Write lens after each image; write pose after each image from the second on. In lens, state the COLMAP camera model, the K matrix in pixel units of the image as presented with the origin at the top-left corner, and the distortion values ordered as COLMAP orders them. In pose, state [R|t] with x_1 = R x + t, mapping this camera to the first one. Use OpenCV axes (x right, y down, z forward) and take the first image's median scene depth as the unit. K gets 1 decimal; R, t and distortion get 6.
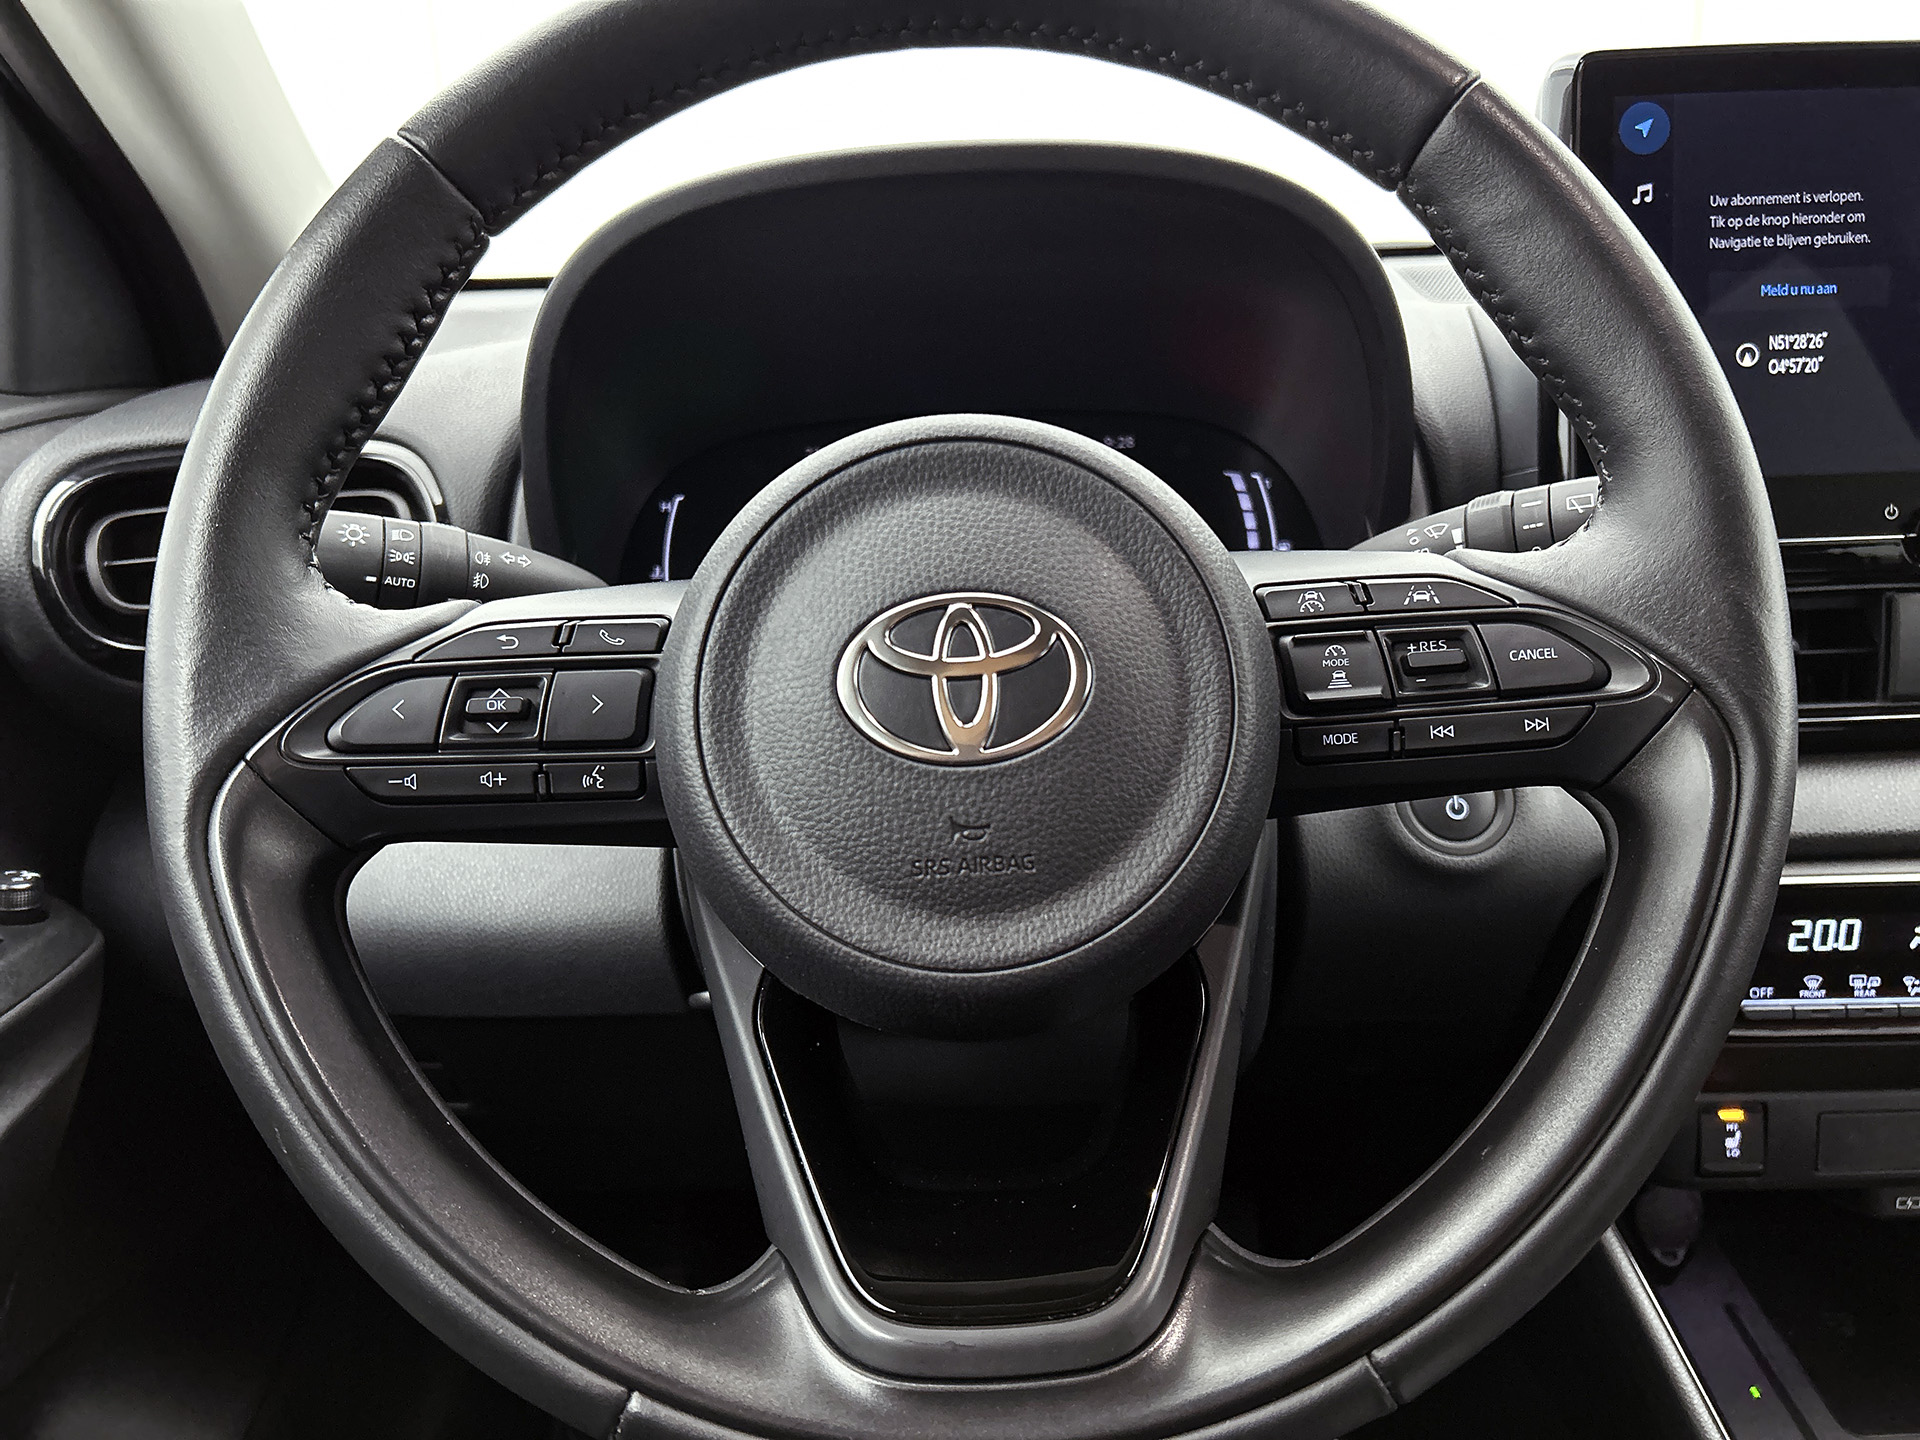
lens RADIAL K [[1467.9, 0, 937.2], [0, 1467.9, 698.7], [0, 0, 1]] dist [0.060019, -0.067648]
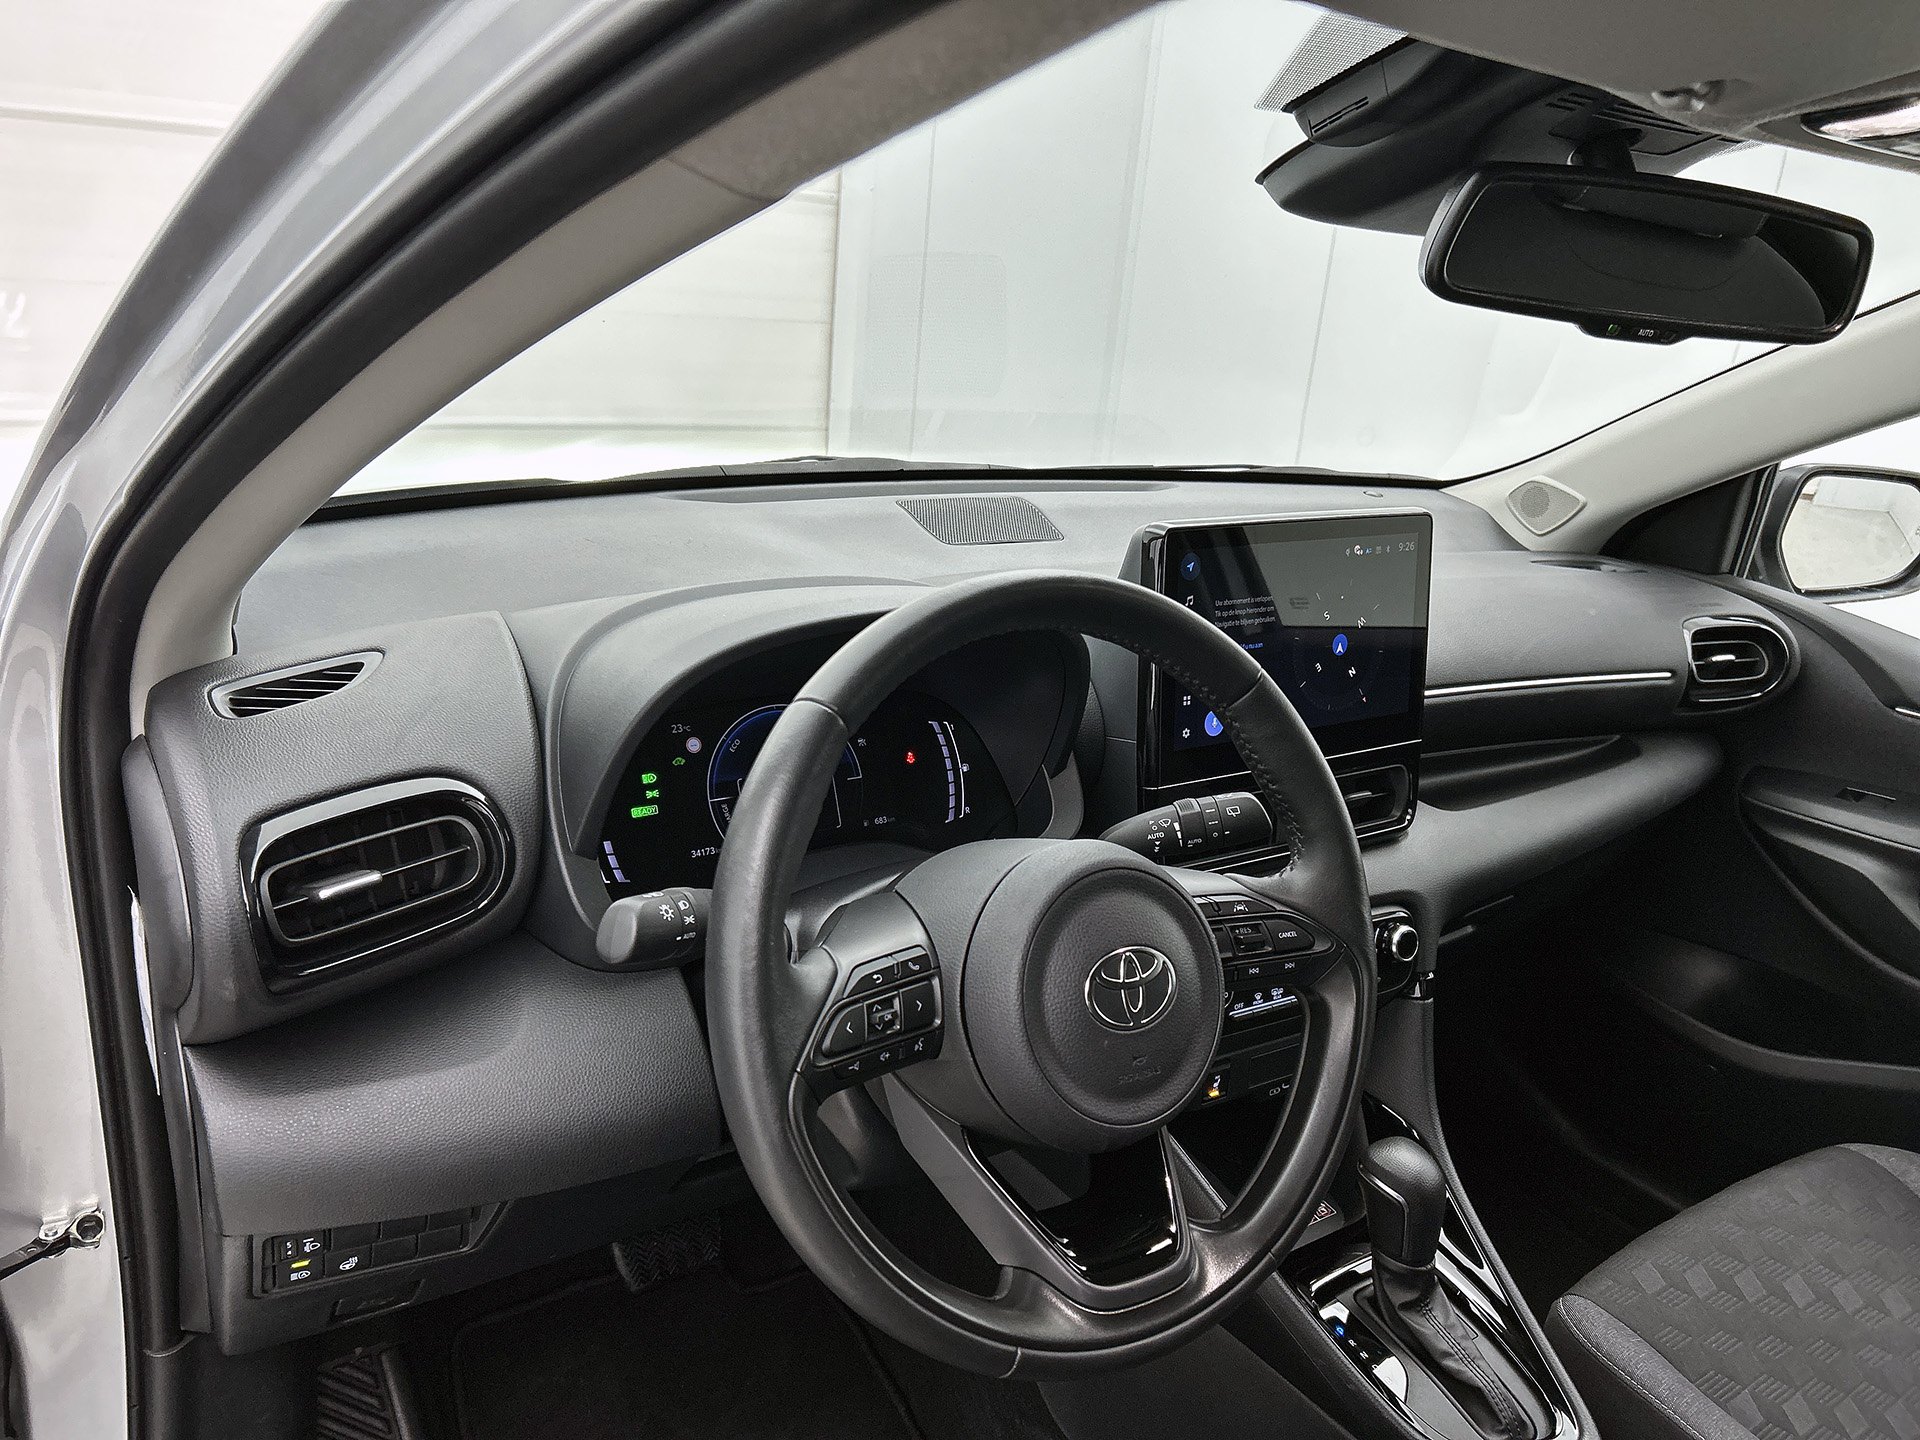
lens RADIAL K [[1467.9, 0, 983.9], [0, 1467.9, 737.5], [0, 0, 1]] dist [0.060019, -0.067648]
pose [[0.823845, -0.076869, 0.561579, -0.773621], [0.034852, 0.995757, 0.085171, -0.327461], [-0.565743, -0.050595, 0.823028, -0.376689]]
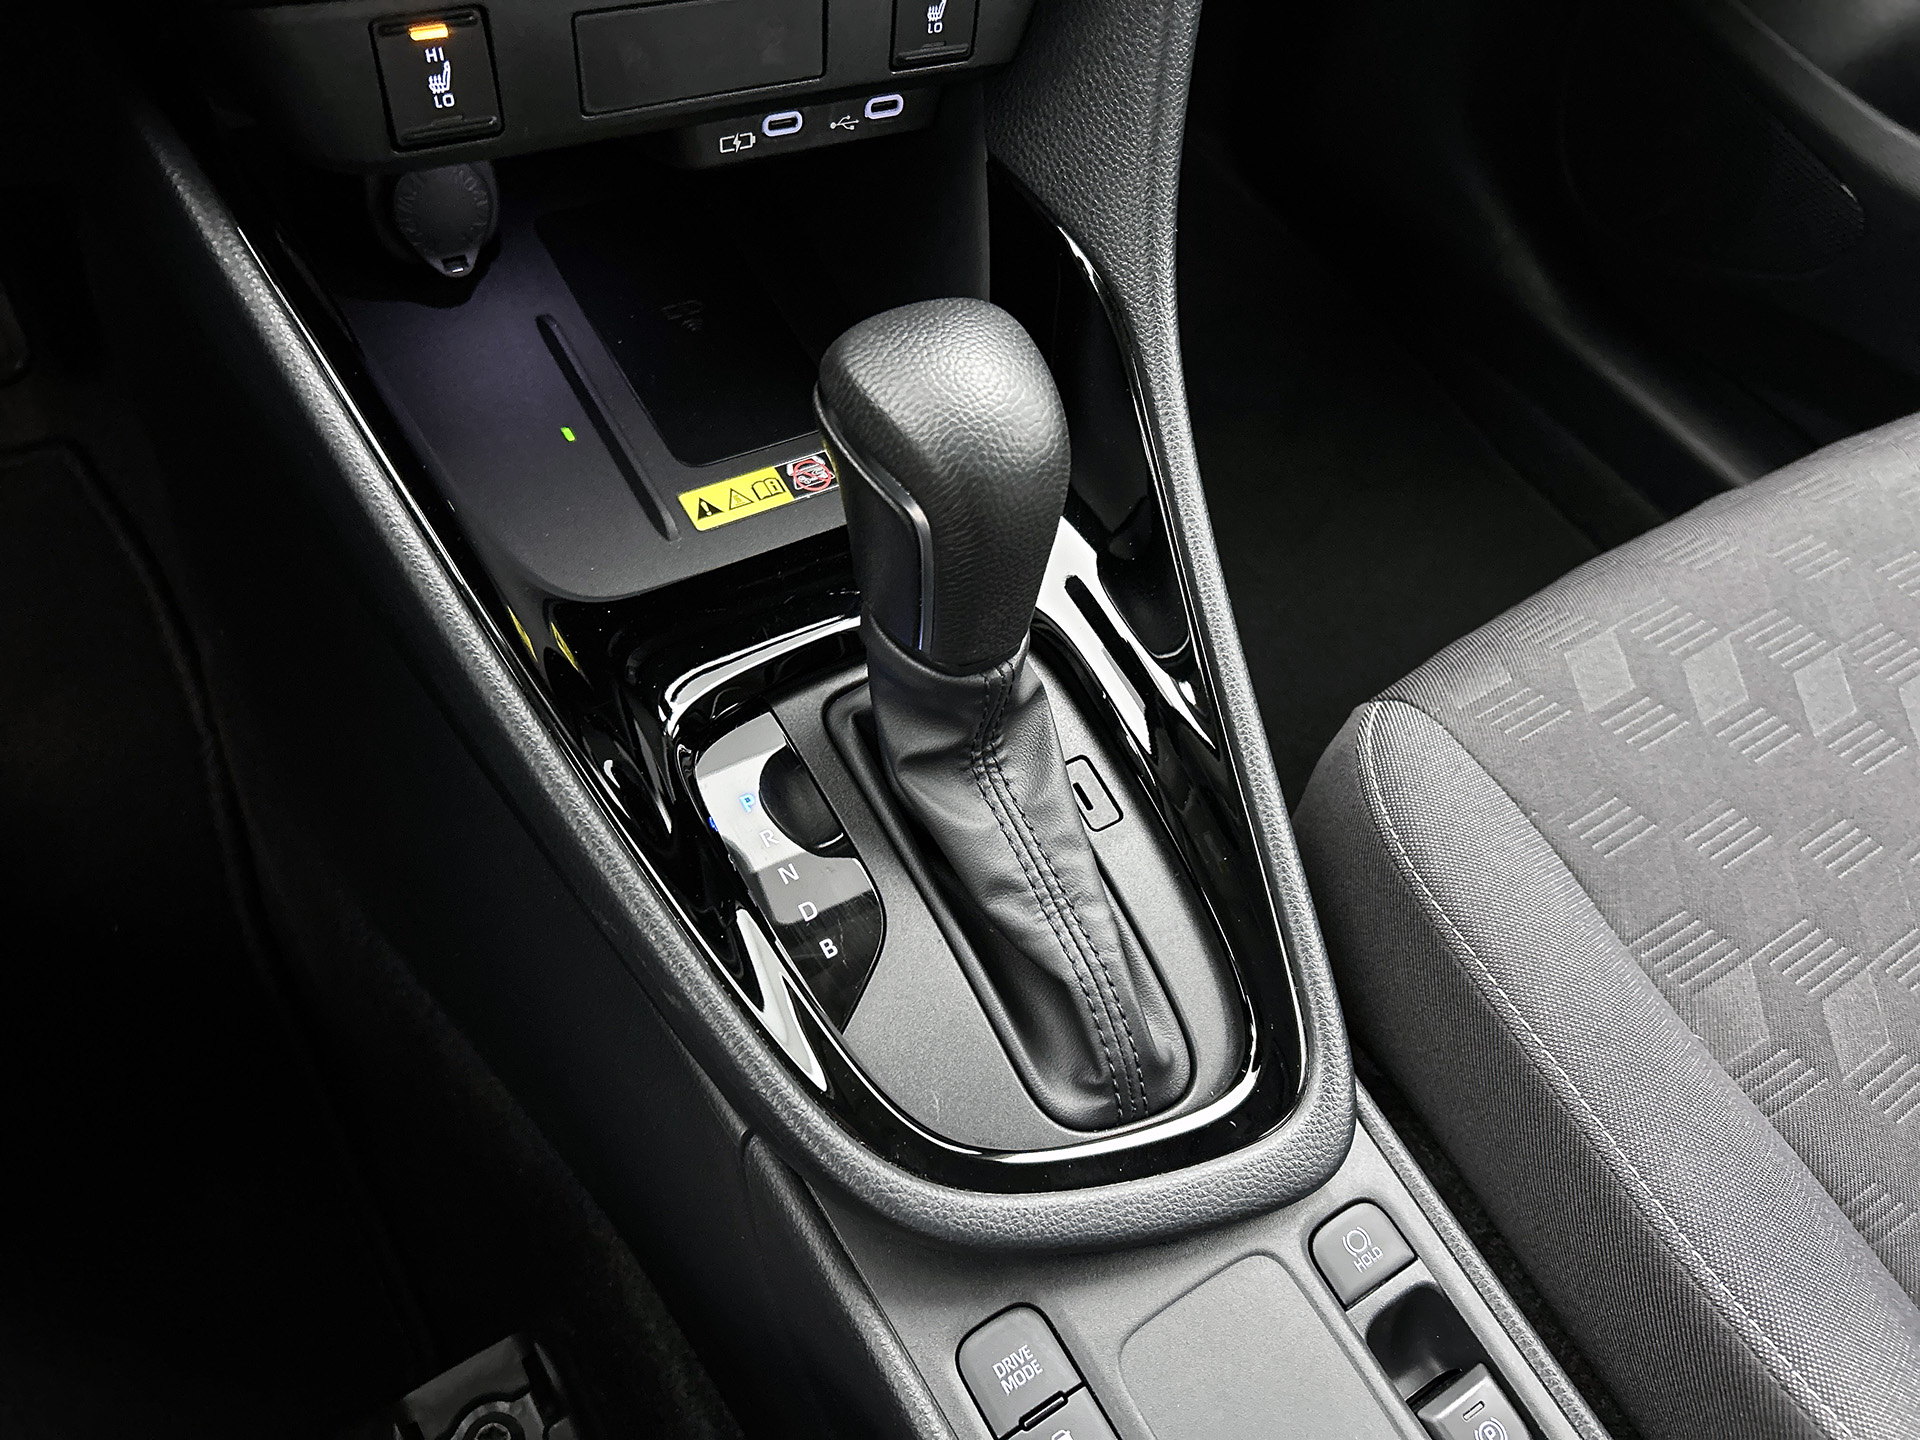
lens RADIAL K [[1467.9, 0, 976.8], [0, 1467.9, 717.5], [0, 0, 1]] dist [0.060019, -0.067648]
pose [[0.834845, -0.313863, 0.452242, 0.386418], [-0.037632, 0.787074, 0.615710, 0.132162], [-0.549197, -0.531042, 0.645274, 0.387896]]
